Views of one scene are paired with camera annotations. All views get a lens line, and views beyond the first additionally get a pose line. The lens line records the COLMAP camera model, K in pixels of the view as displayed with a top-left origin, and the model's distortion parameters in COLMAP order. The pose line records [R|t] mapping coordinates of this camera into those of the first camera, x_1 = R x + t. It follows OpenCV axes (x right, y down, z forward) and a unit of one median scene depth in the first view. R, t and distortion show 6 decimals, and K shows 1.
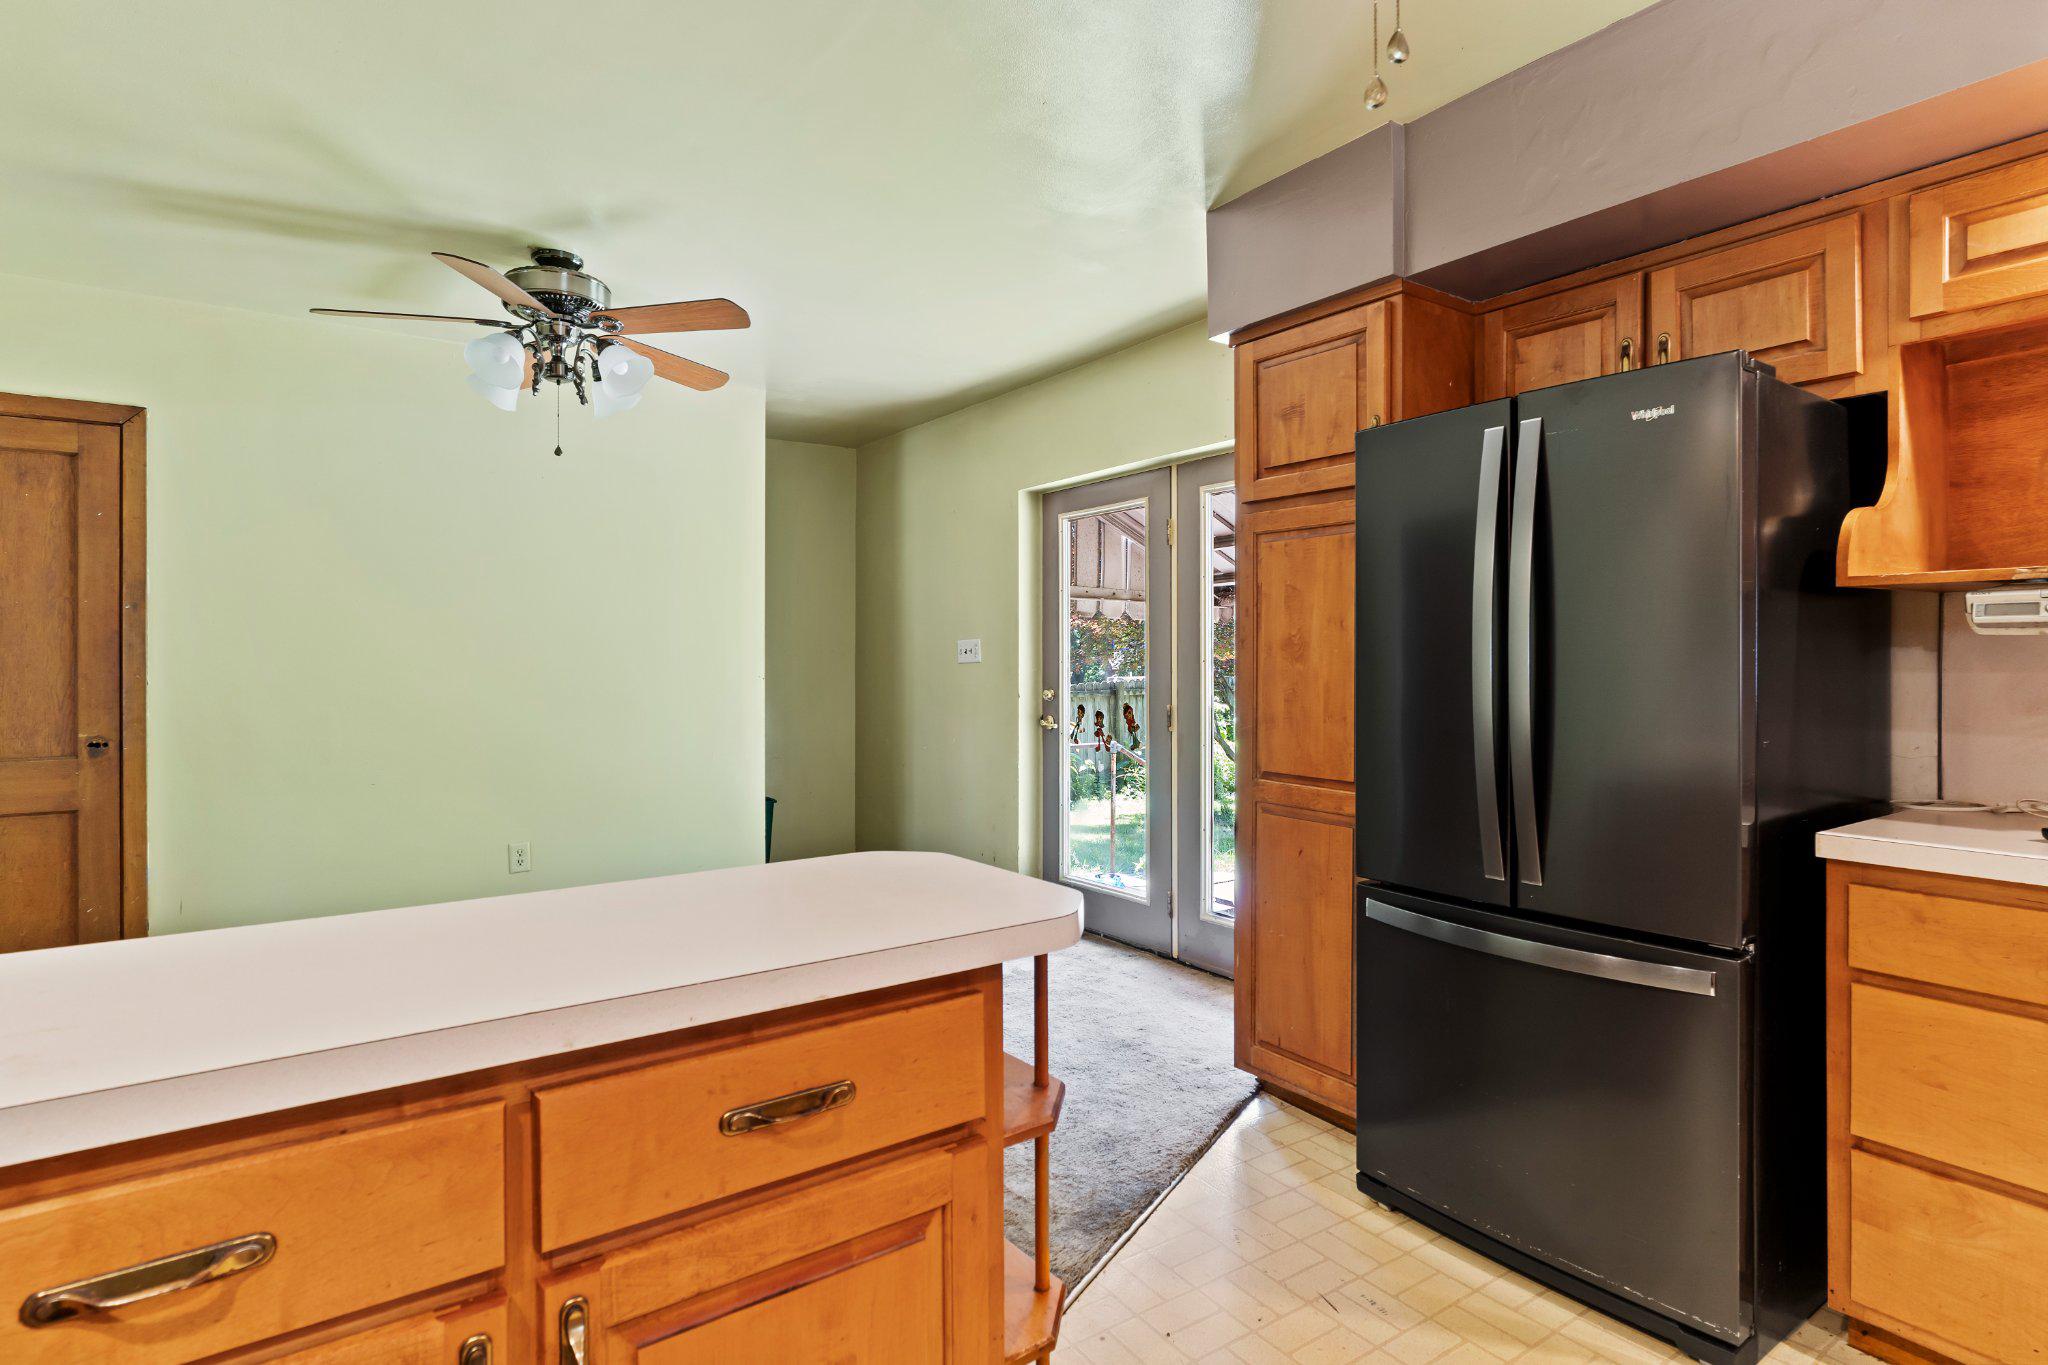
lens RADIAL K [[1055.2, 0, 1020.7], [0, 1055.2, 658.7], [0, 0, 1]] dist [-0.005878, 0.000810]
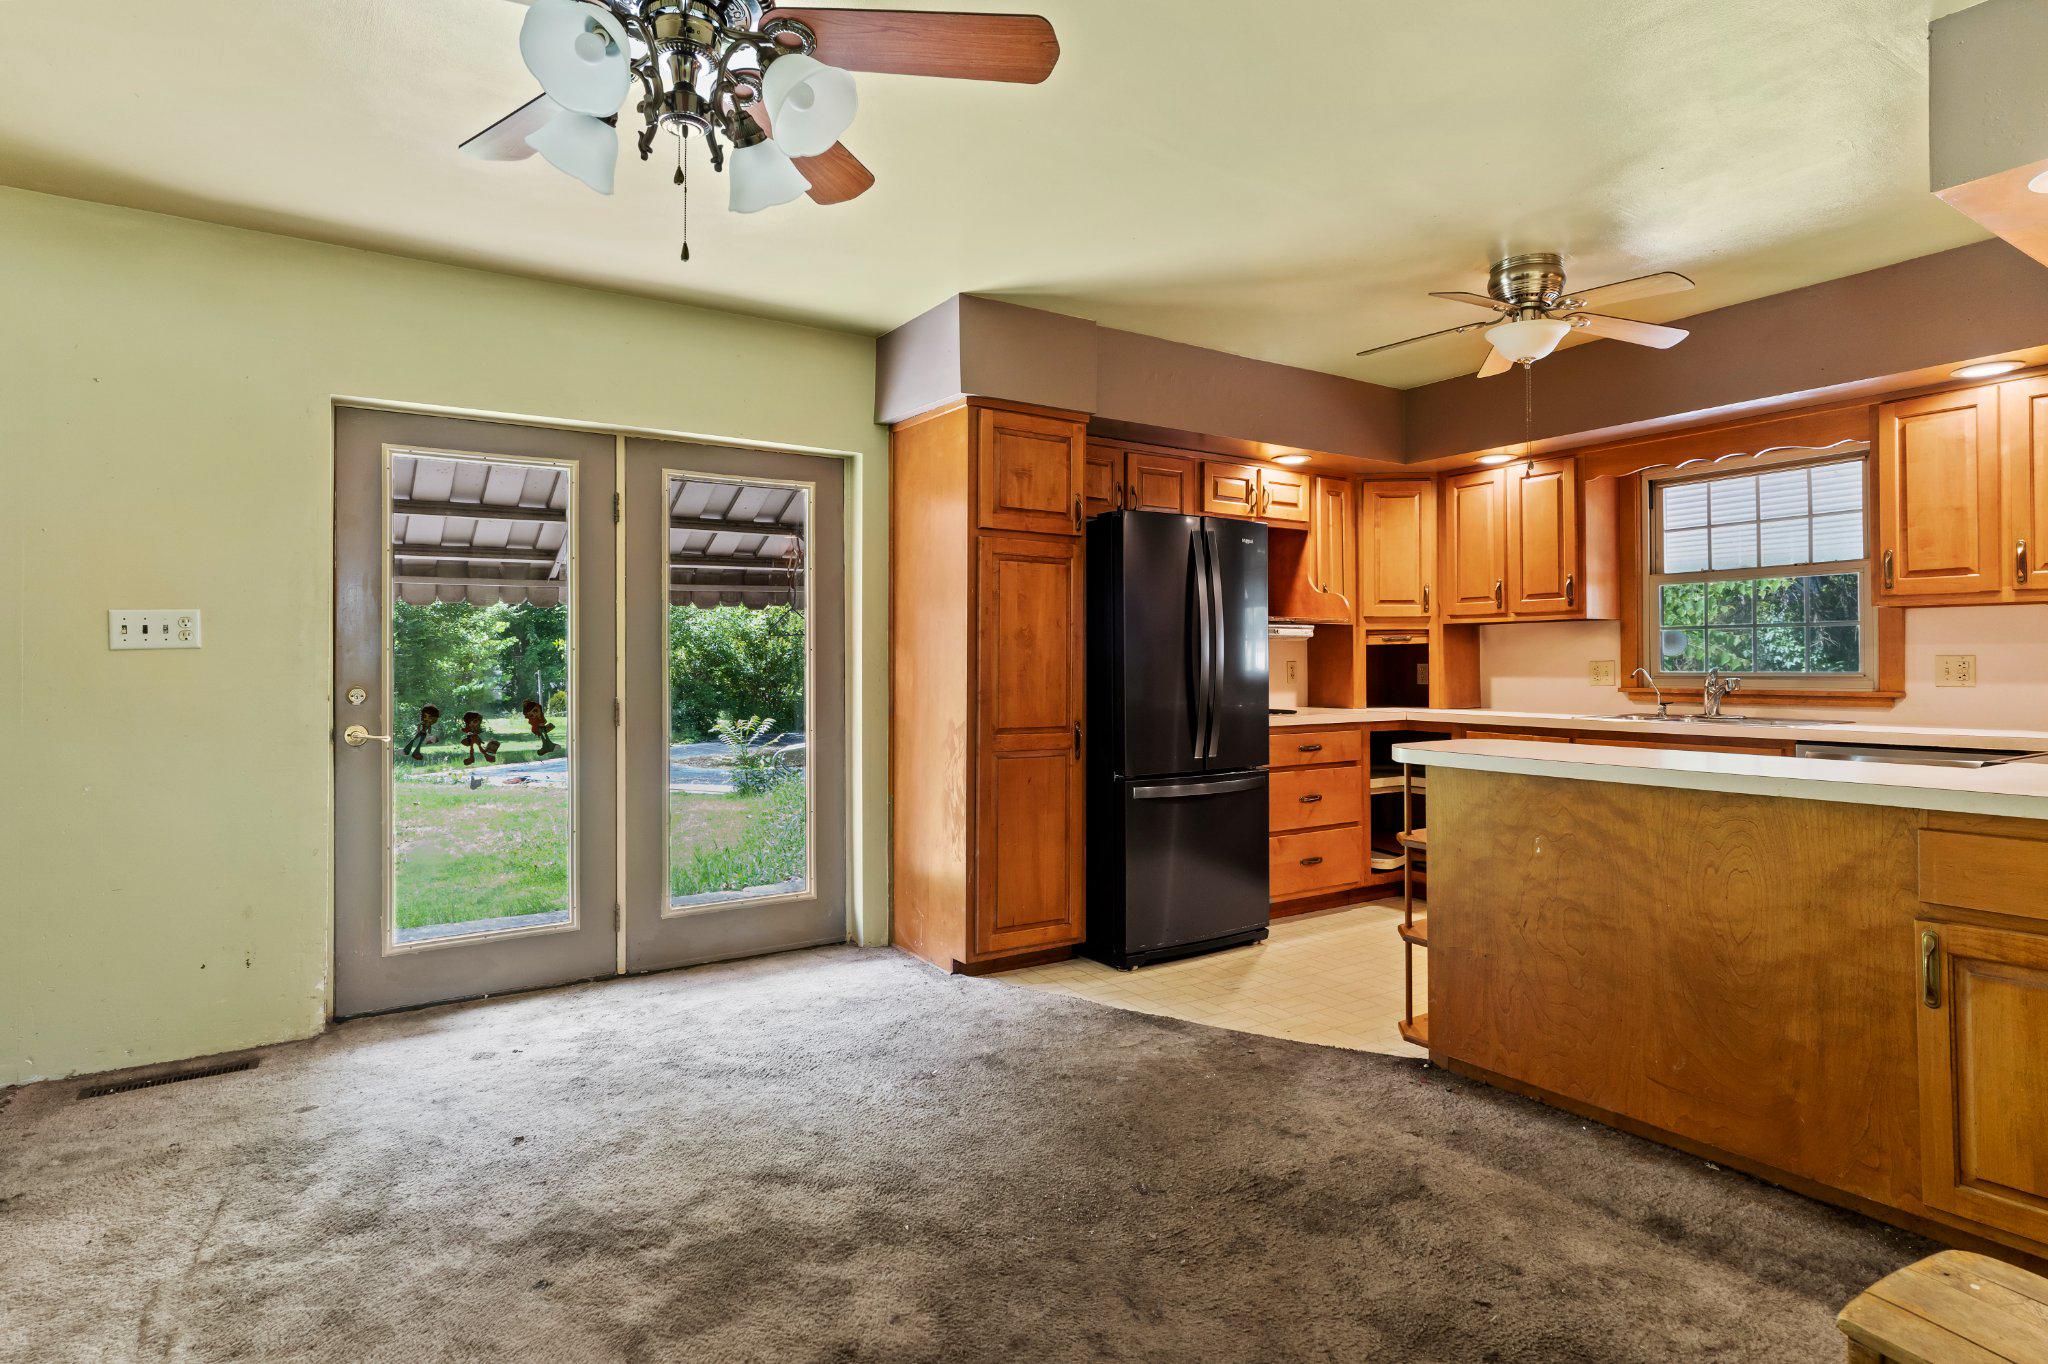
lens RADIAL K [[1075.5, 0, 1017.6], [0, 1075.5, 644.9], [0, 0, 1]] dist [-0.004839, 0.000083]
pose [[0.029277, 0.020359, 0.999364, -1.090992], [0.002353, 0.999788, -0.020437, 0.026042], [-0.999569, 0.002950, 0.029223, 0.881625]]
